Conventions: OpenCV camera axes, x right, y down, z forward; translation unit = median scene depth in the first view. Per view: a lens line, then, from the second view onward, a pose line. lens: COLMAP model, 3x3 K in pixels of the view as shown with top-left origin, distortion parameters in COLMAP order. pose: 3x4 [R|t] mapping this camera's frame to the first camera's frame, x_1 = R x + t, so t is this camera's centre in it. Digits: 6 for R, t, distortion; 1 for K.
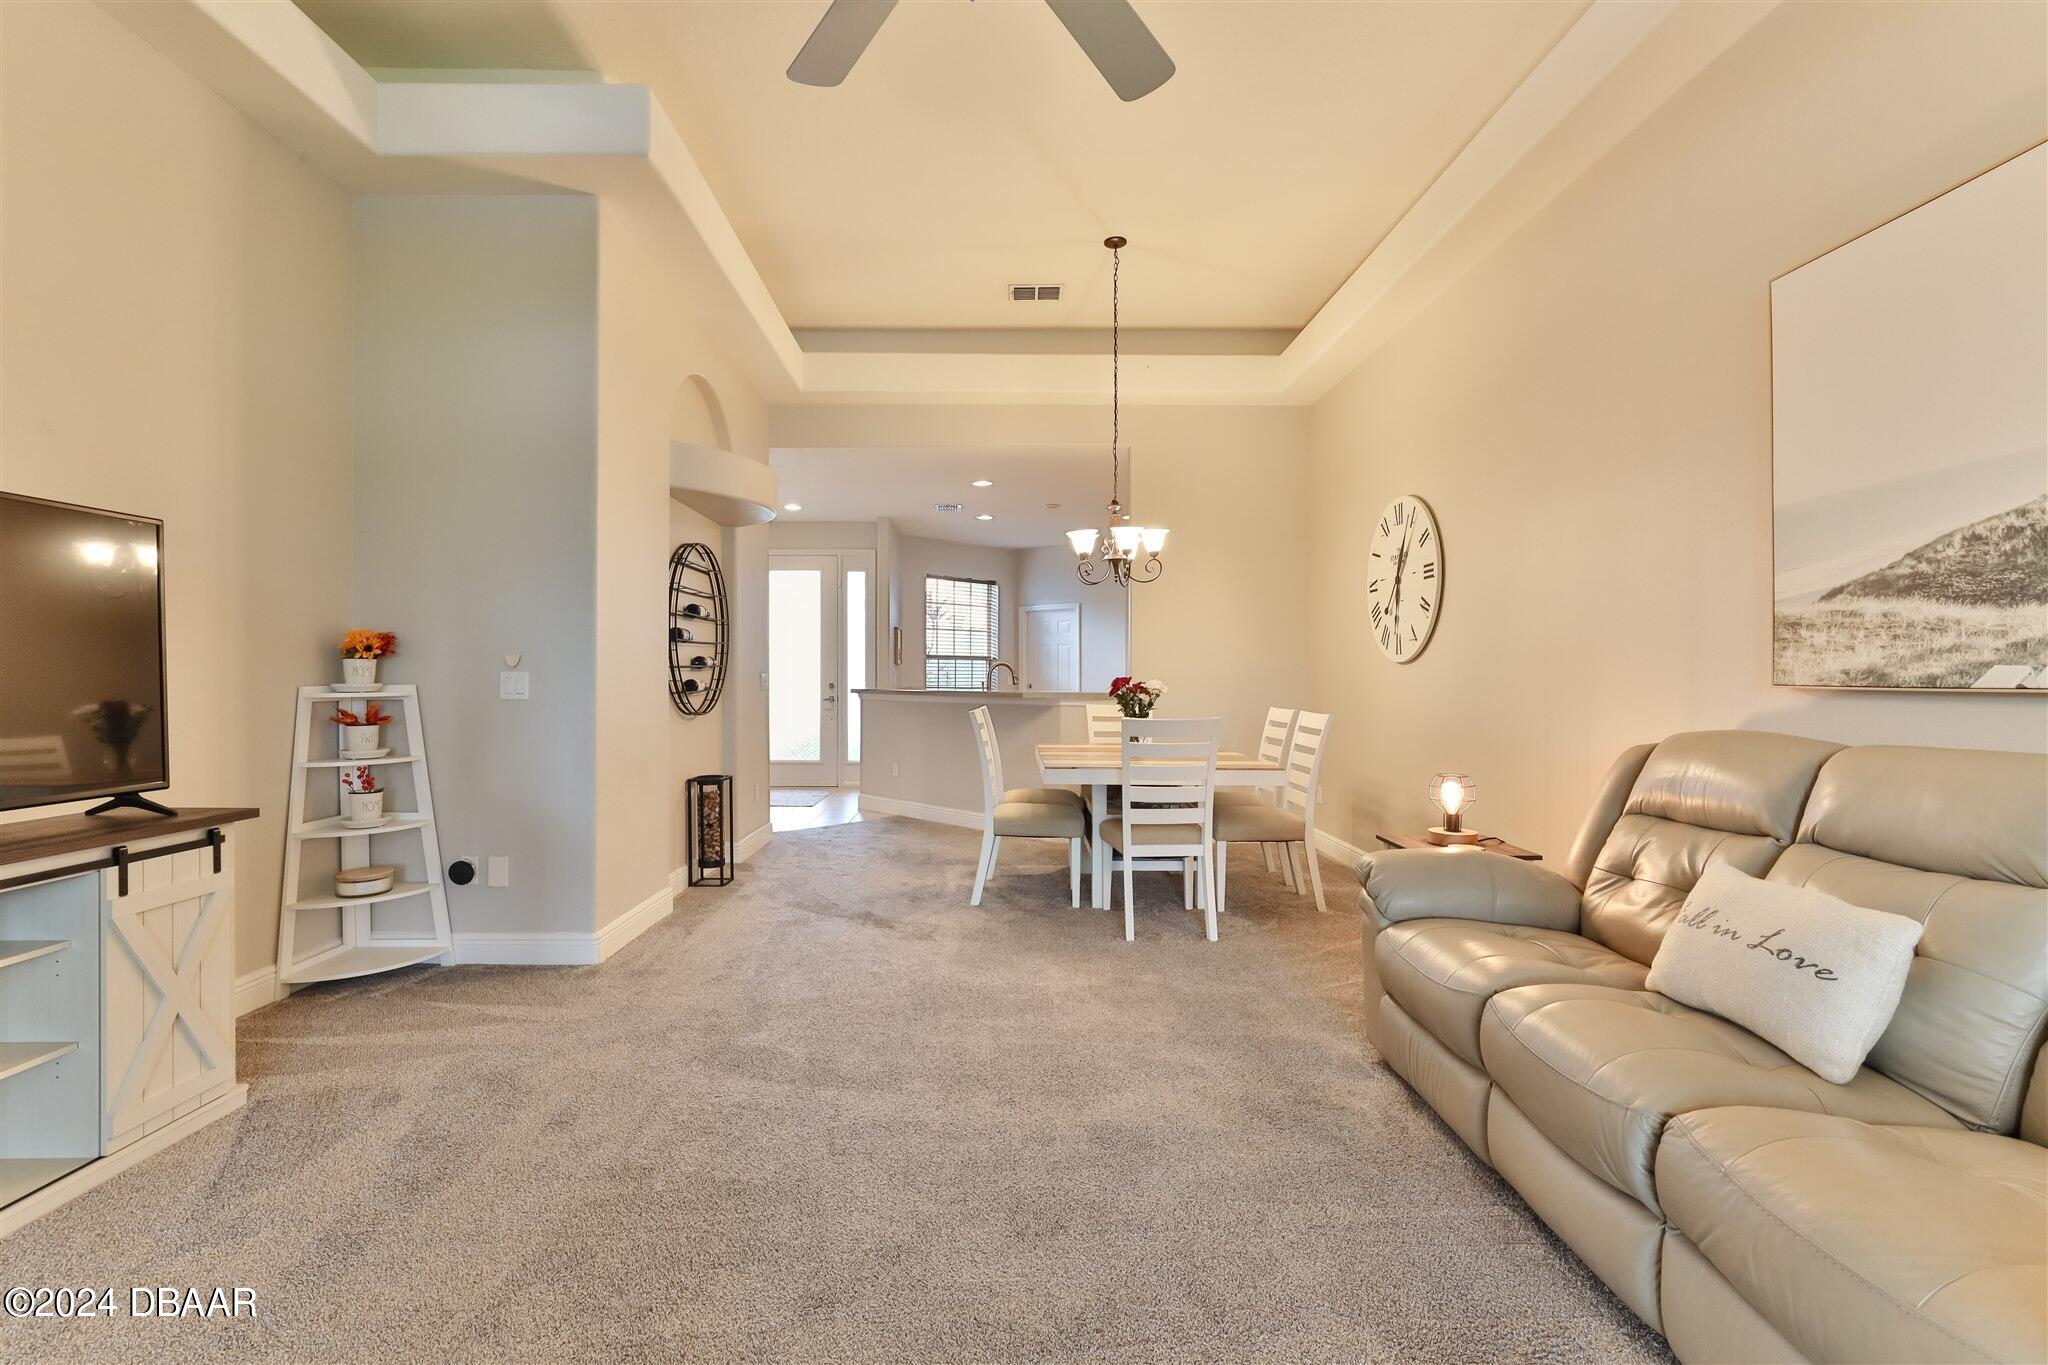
lens RADIAL K [[915.1, 0, 1024.0], [0, 915.1, 682.5], [0, 0, 1]] dist [-0.026172, 0.018906]
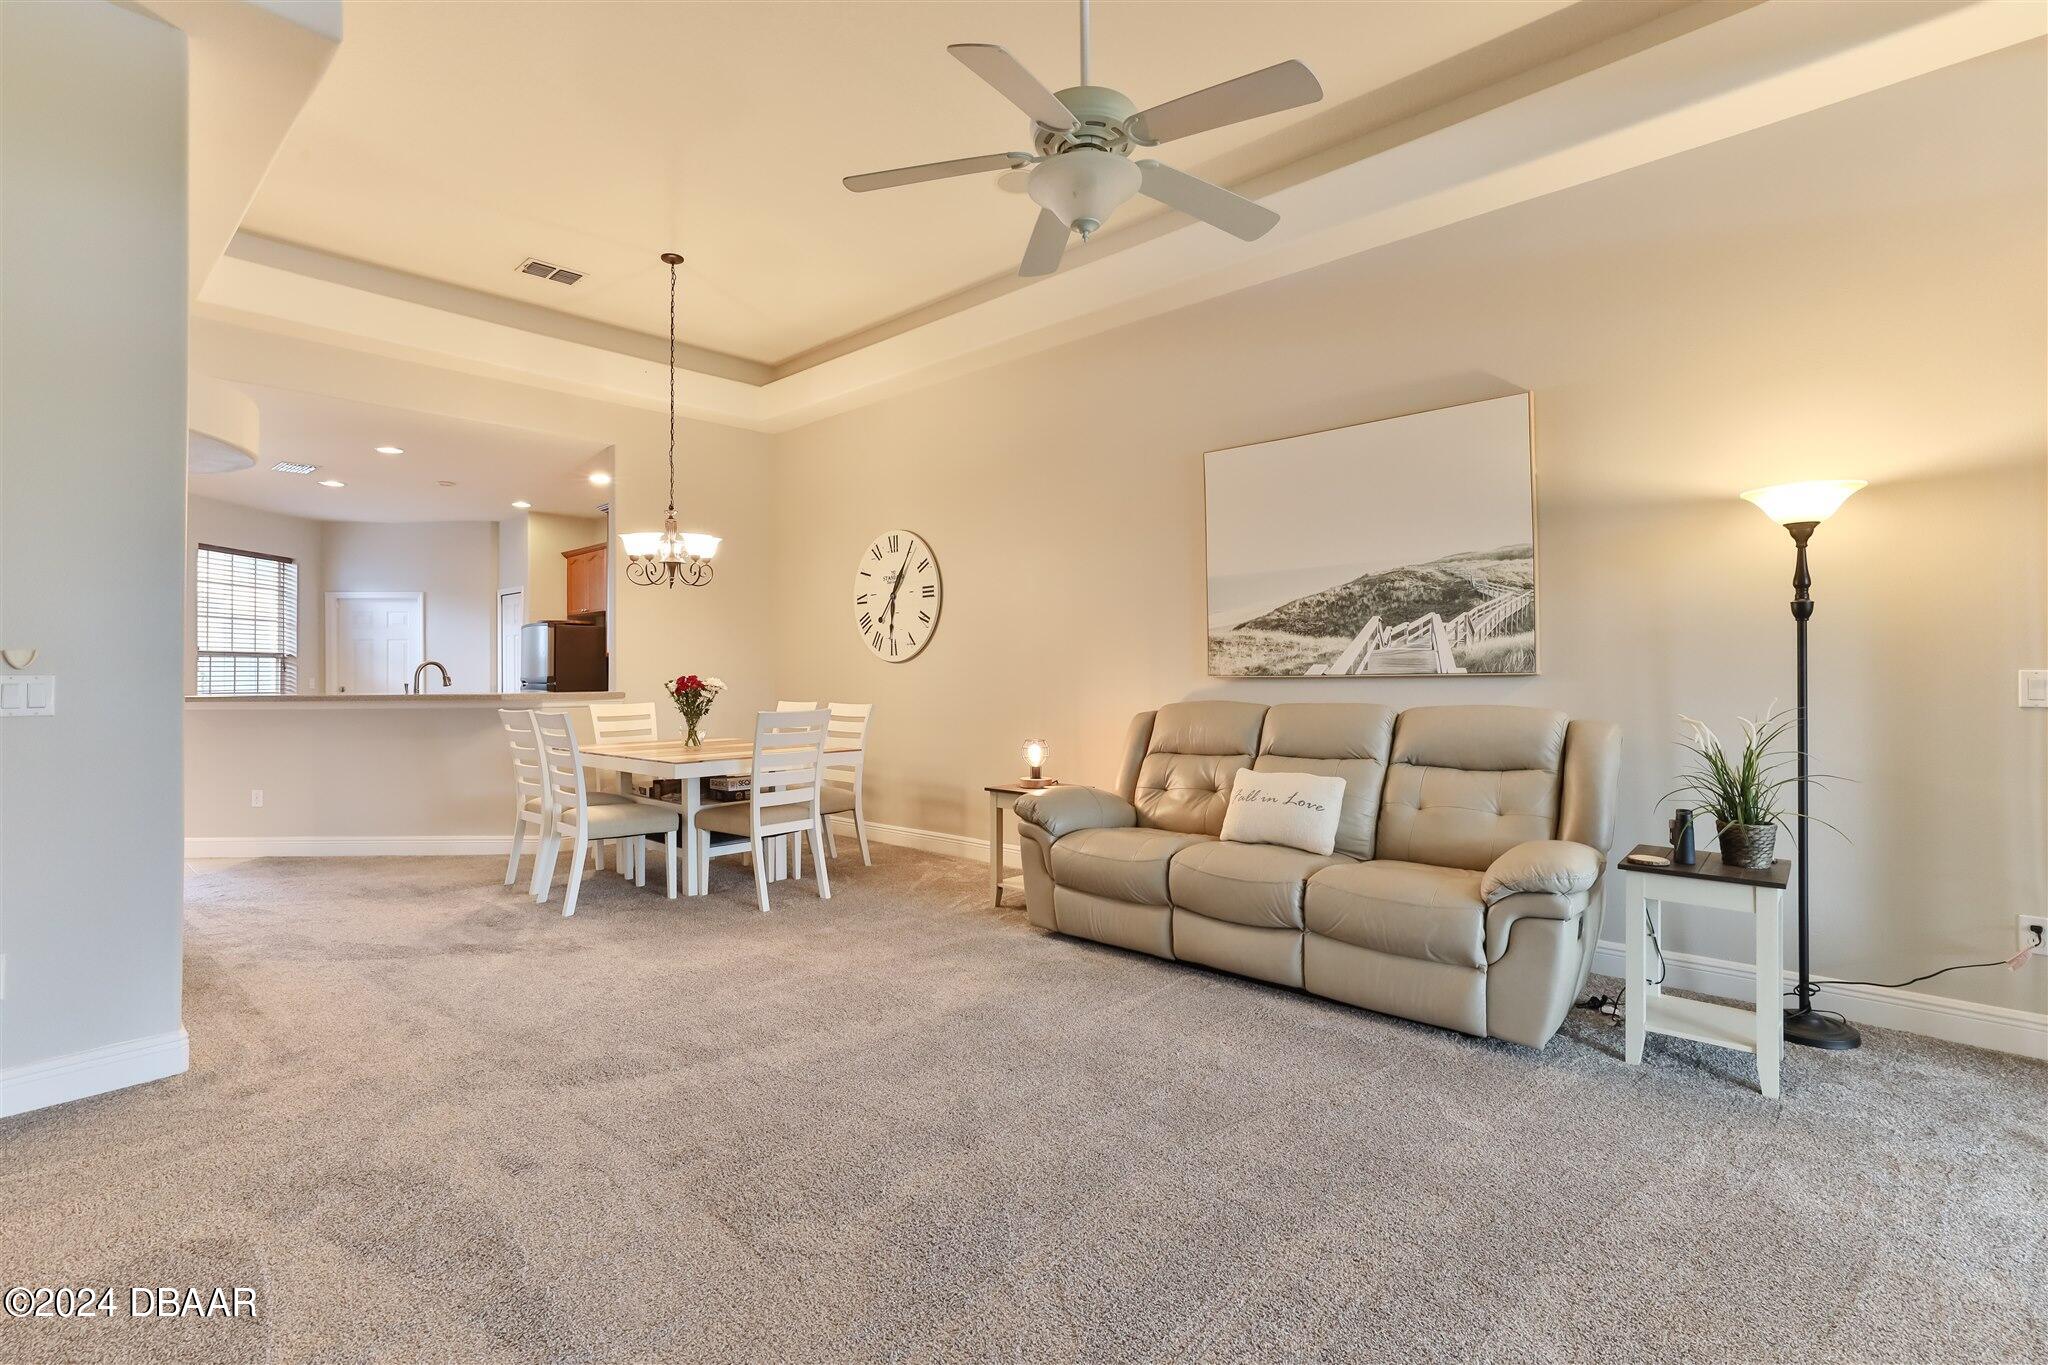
lens RADIAL K [[930.1, 0, 1000.4], [0, 930.1, 670.1], [0, 0, 1]] dist [-0.026687, 0.020288]
pose [[0.701891, -0.006550, 0.712255, -0.634483], [0.014172, 0.999888, -0.004771, -0.003582], [-0.712144, 0.013443, 0.701905, -0.004829]]
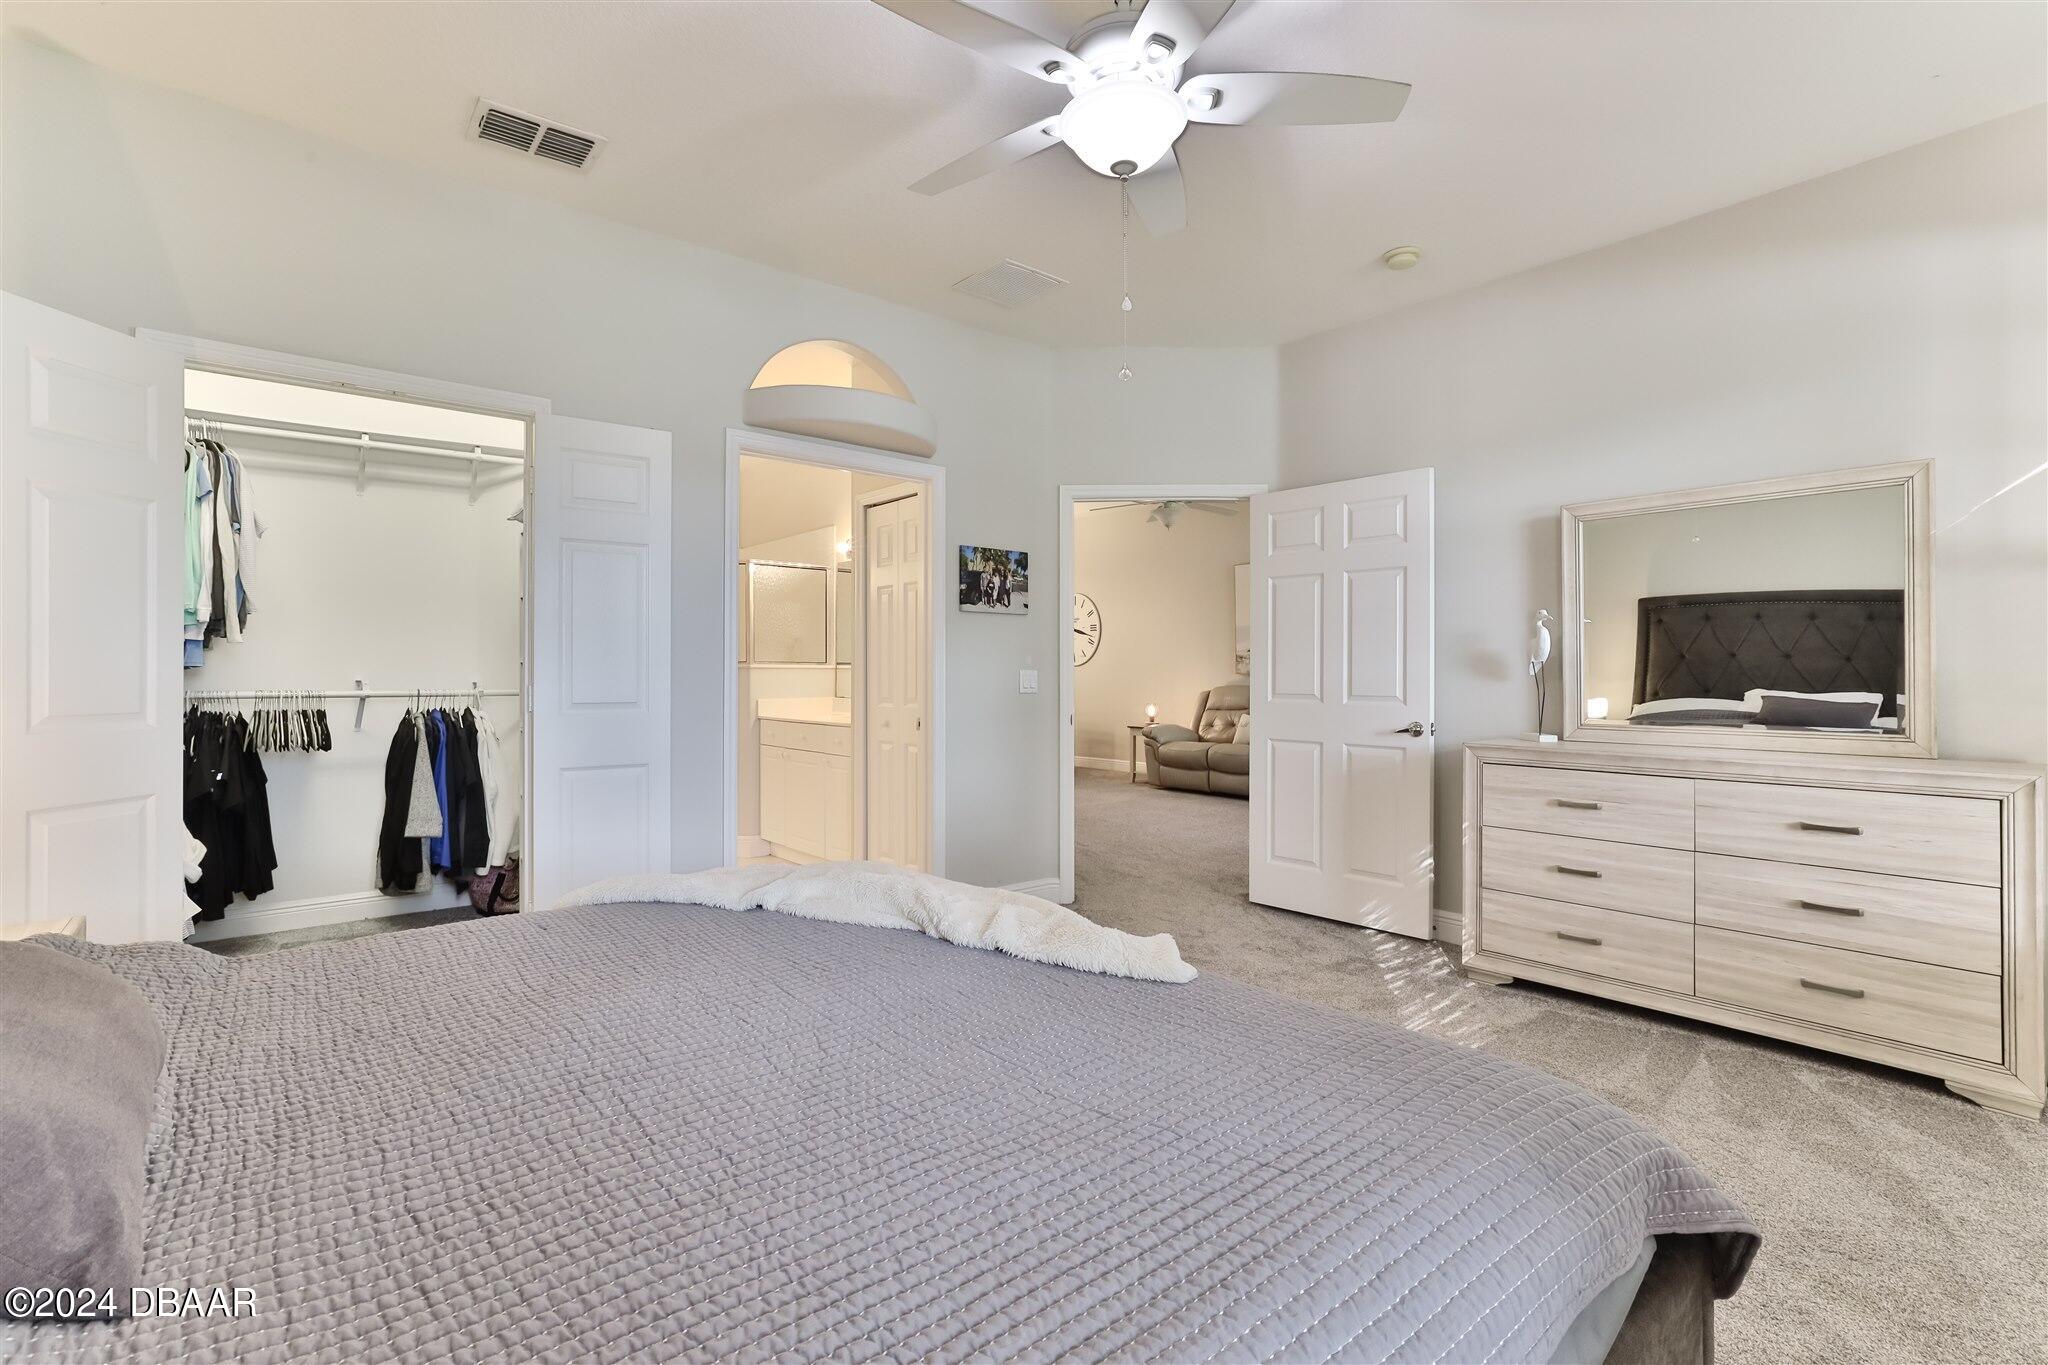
lens RADIAL K [[930.1, 0, 1000.4], [0, 930.1, 670.1], [0, 0, 1]] dist [-0.026687, 0.020288]
pose [[0.784955, -0.007550, 0.619506, -1.878231], [0.012629, 0.999913, -0.003815, -0.006263], [-0.619424, 0.010819, 0.784982, -1.145291]]
